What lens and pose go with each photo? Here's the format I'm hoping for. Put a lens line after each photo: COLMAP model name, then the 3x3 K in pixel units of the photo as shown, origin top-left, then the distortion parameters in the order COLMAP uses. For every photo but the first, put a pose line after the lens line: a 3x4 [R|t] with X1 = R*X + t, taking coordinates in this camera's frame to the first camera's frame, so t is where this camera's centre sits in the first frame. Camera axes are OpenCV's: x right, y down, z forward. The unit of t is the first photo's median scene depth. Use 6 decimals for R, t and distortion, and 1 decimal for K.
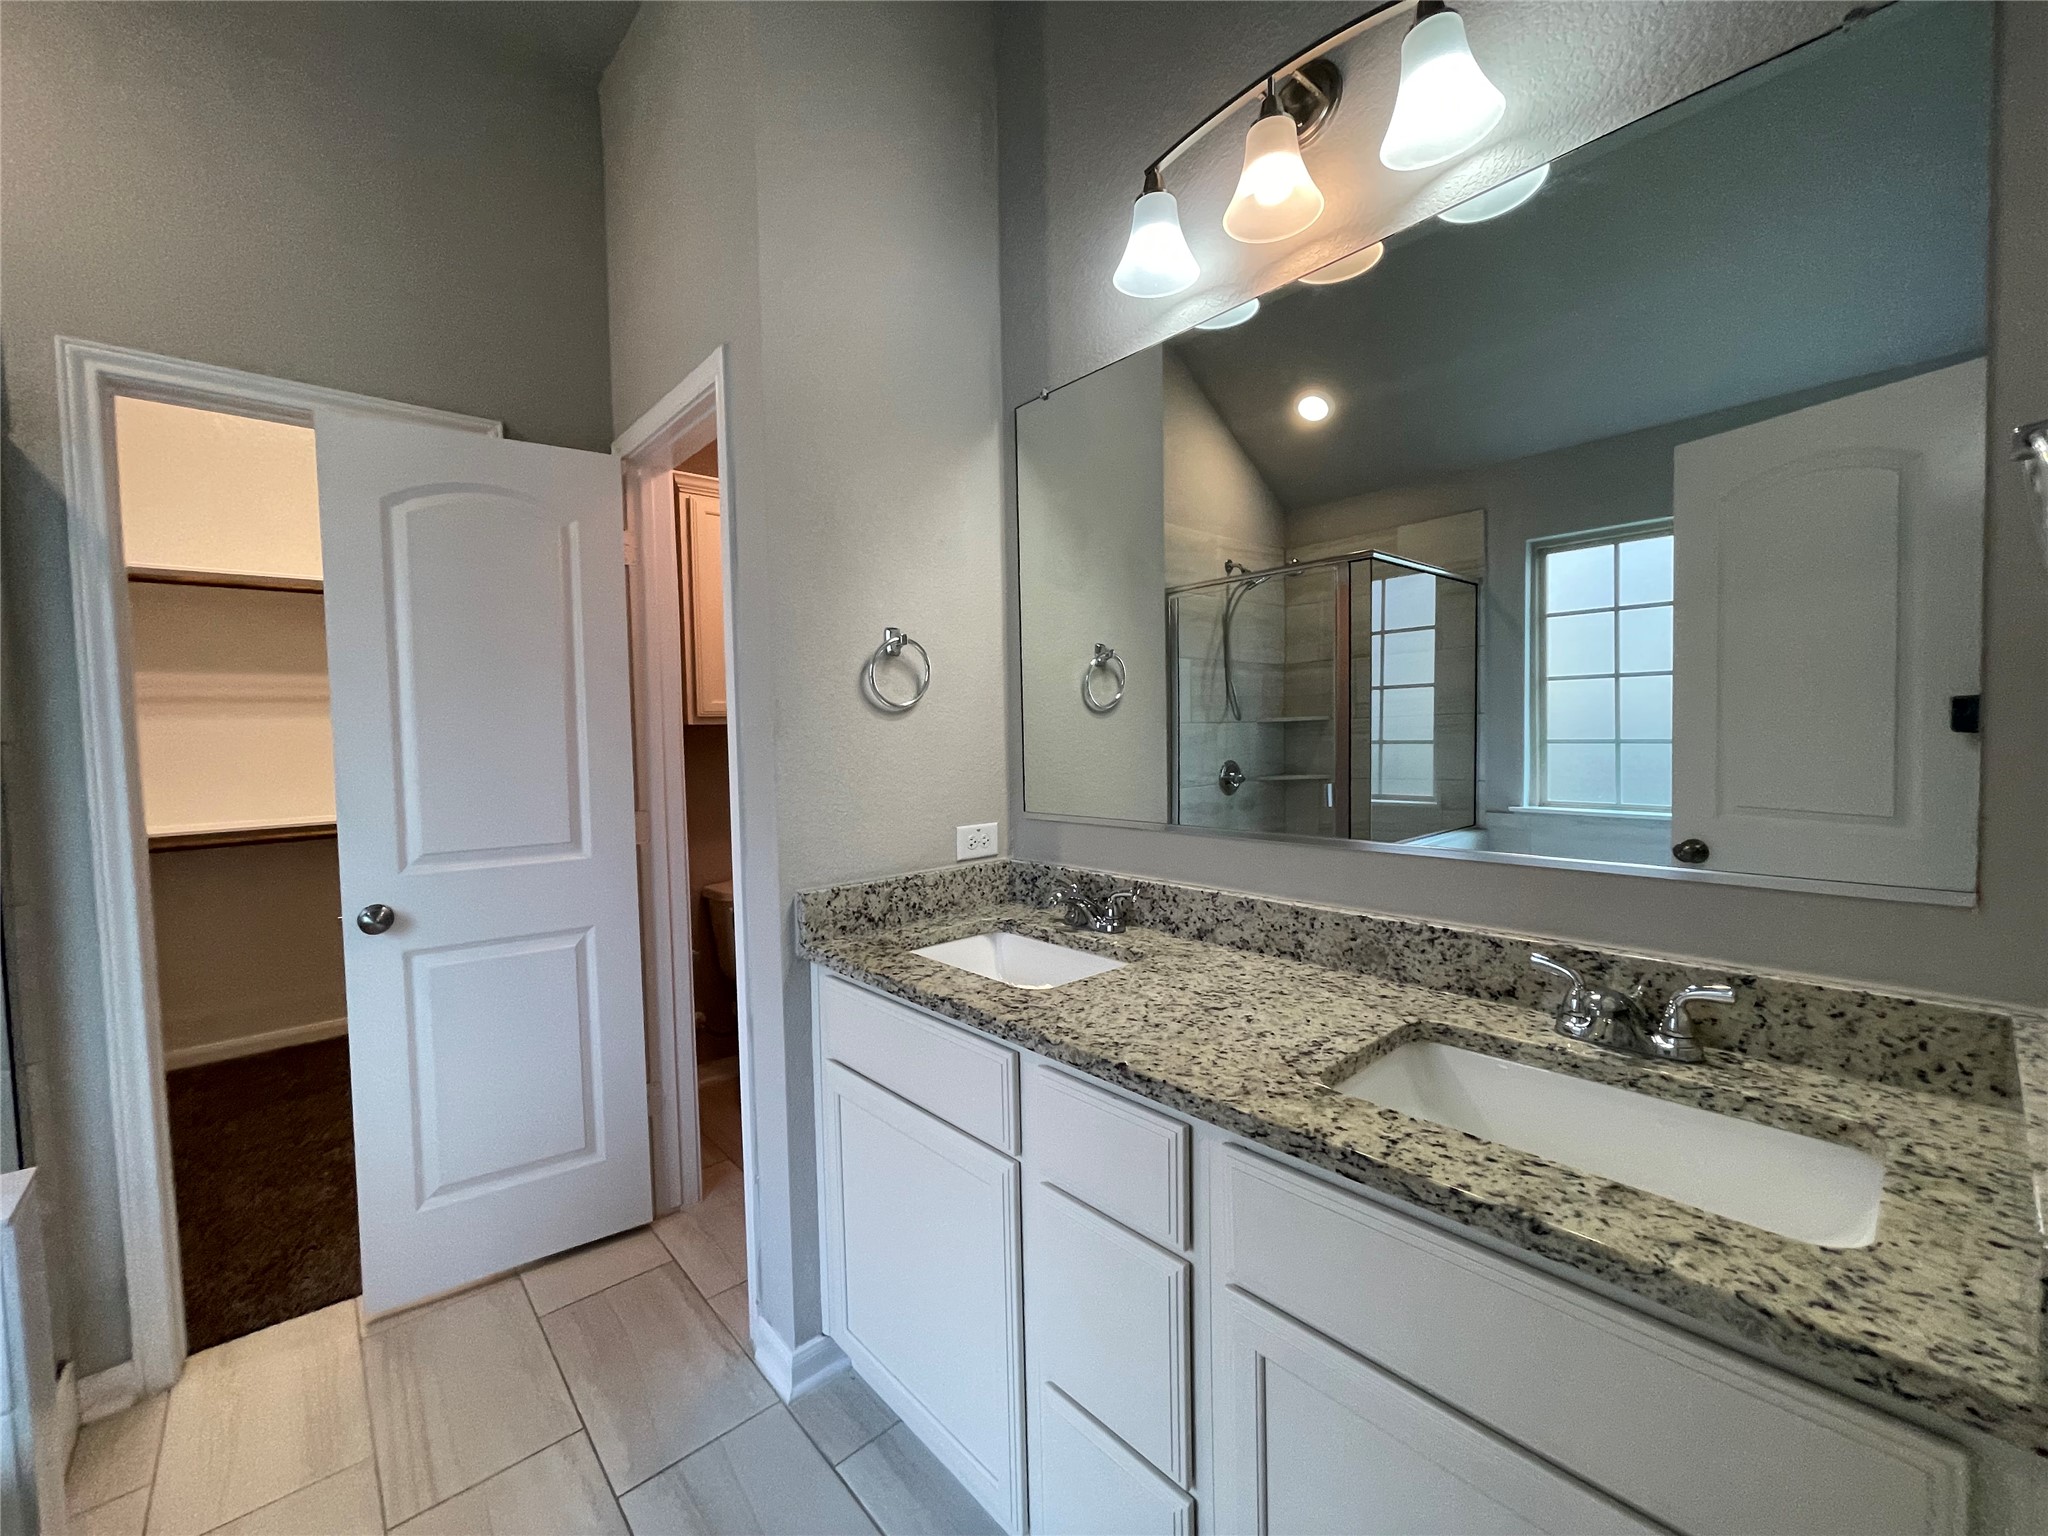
lens RADIAL K [[832.8, 0, 1023.7], [0, 832.8, 764.8], [0, 0, 1]] dist [0.000554, 0.000007]
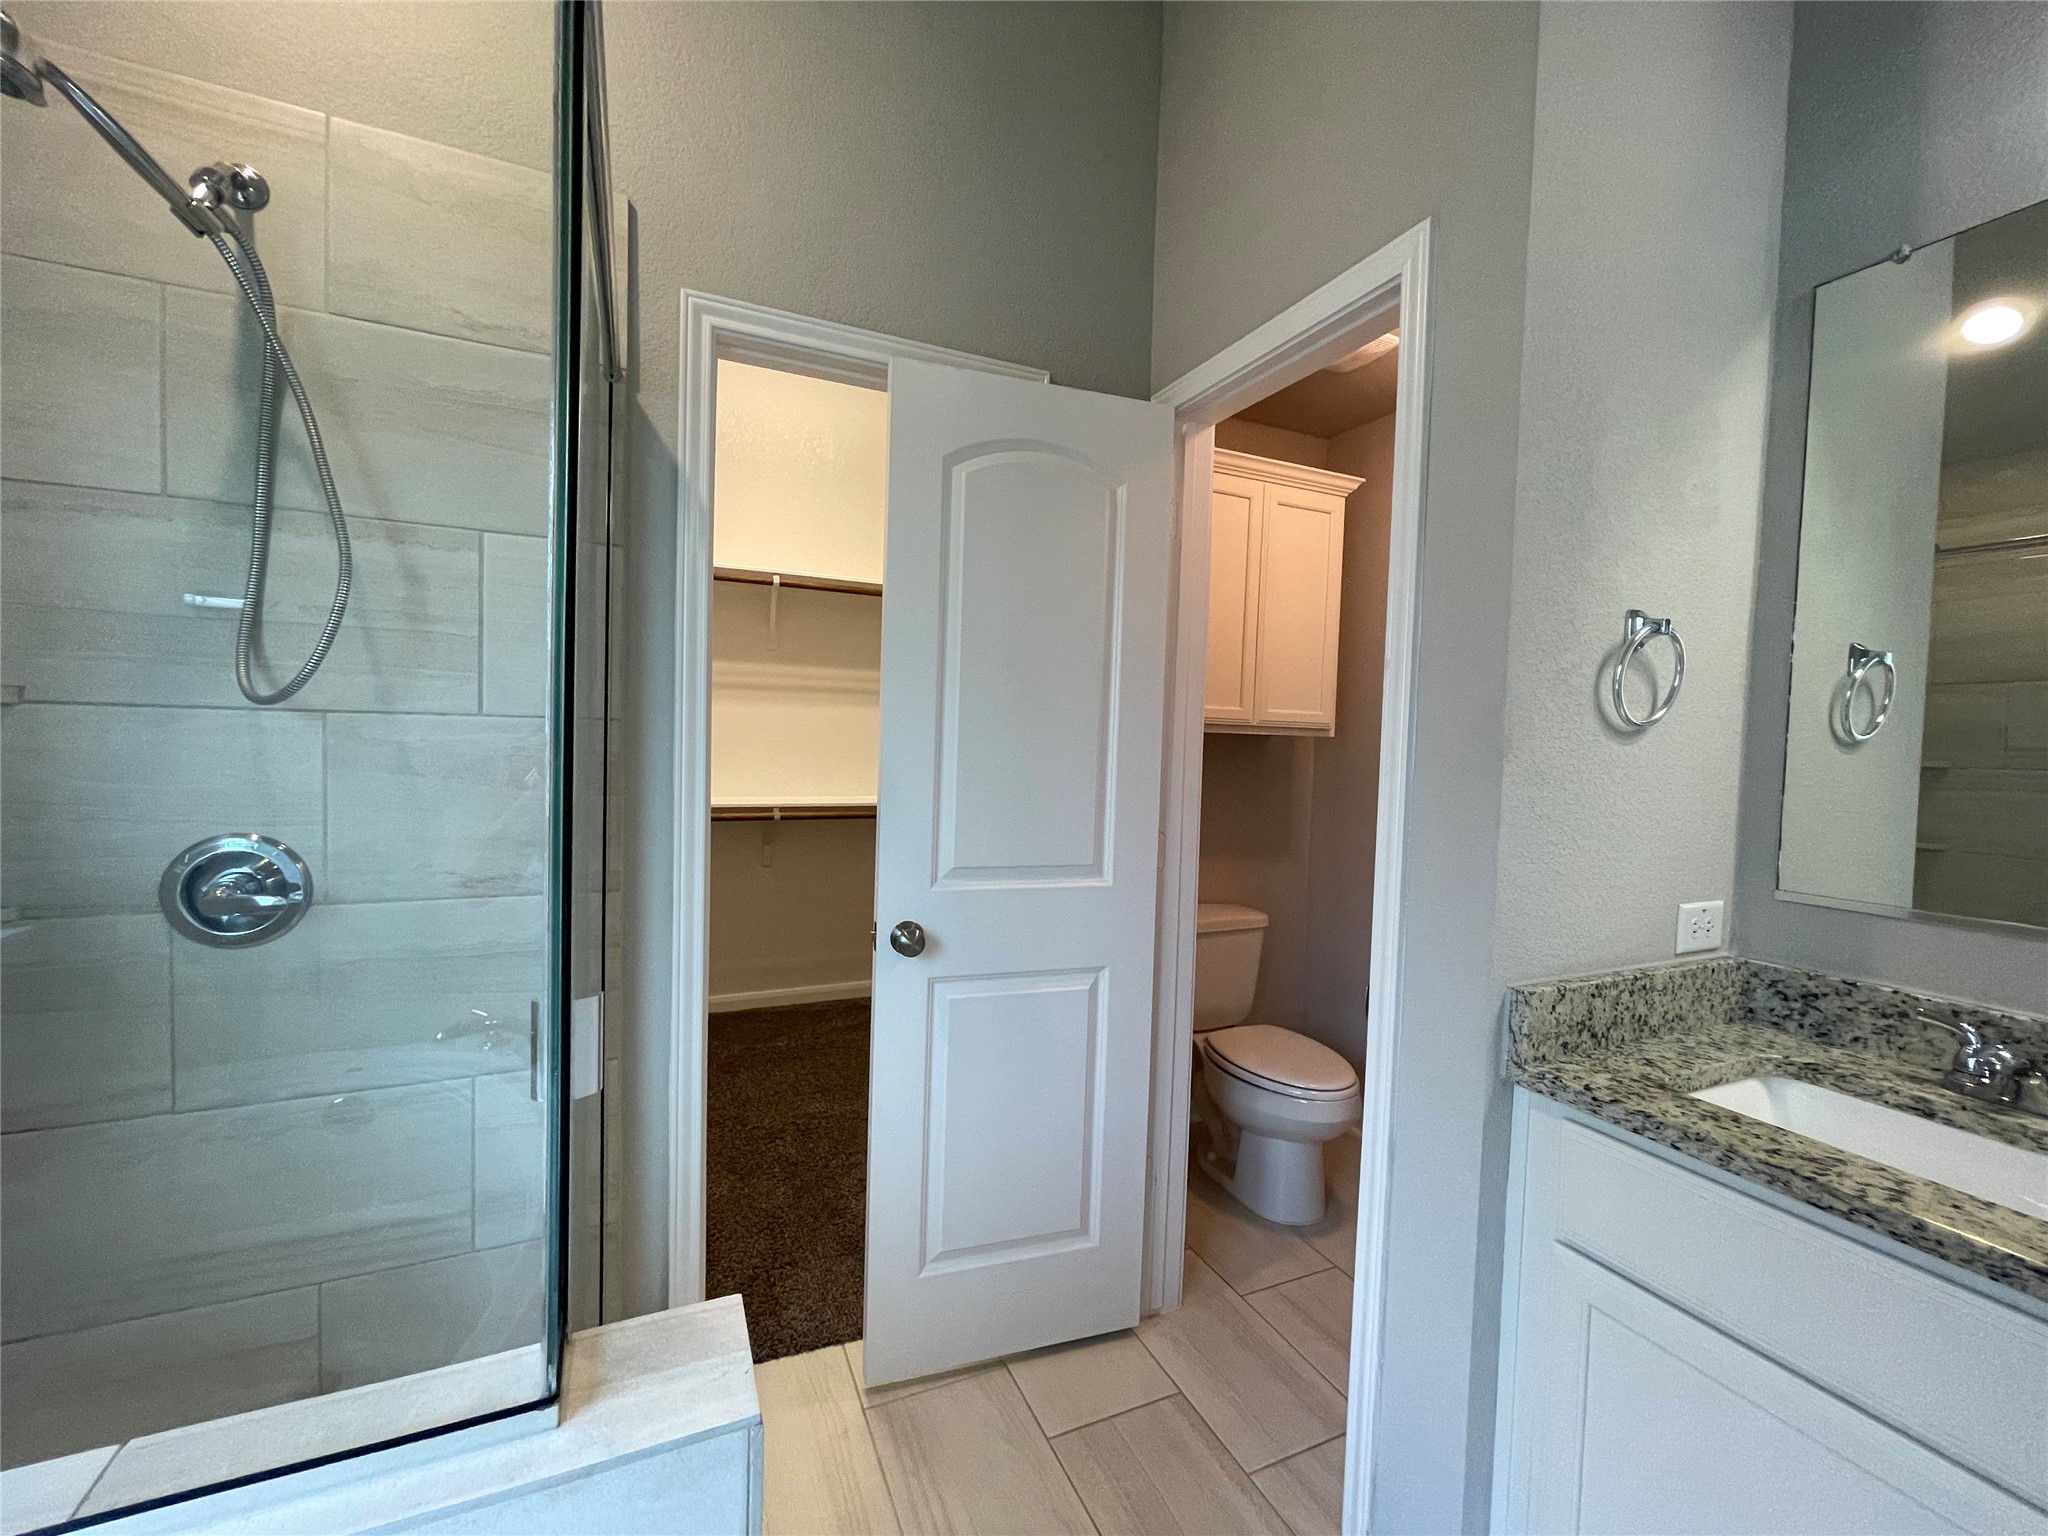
lens RADIAL K [[830.7, 0, 1024.0], [0, 830.7, 768.0], [0, 0, 1]] dist [0.003947, 0.000561]
pose [[0.954093, 0.063106, -0.292786, -0.421387], [-0.065201, 0.997869, 0.002607, -0.003906], [0.292327, 0.016602, 0.956174, 0.196259]]
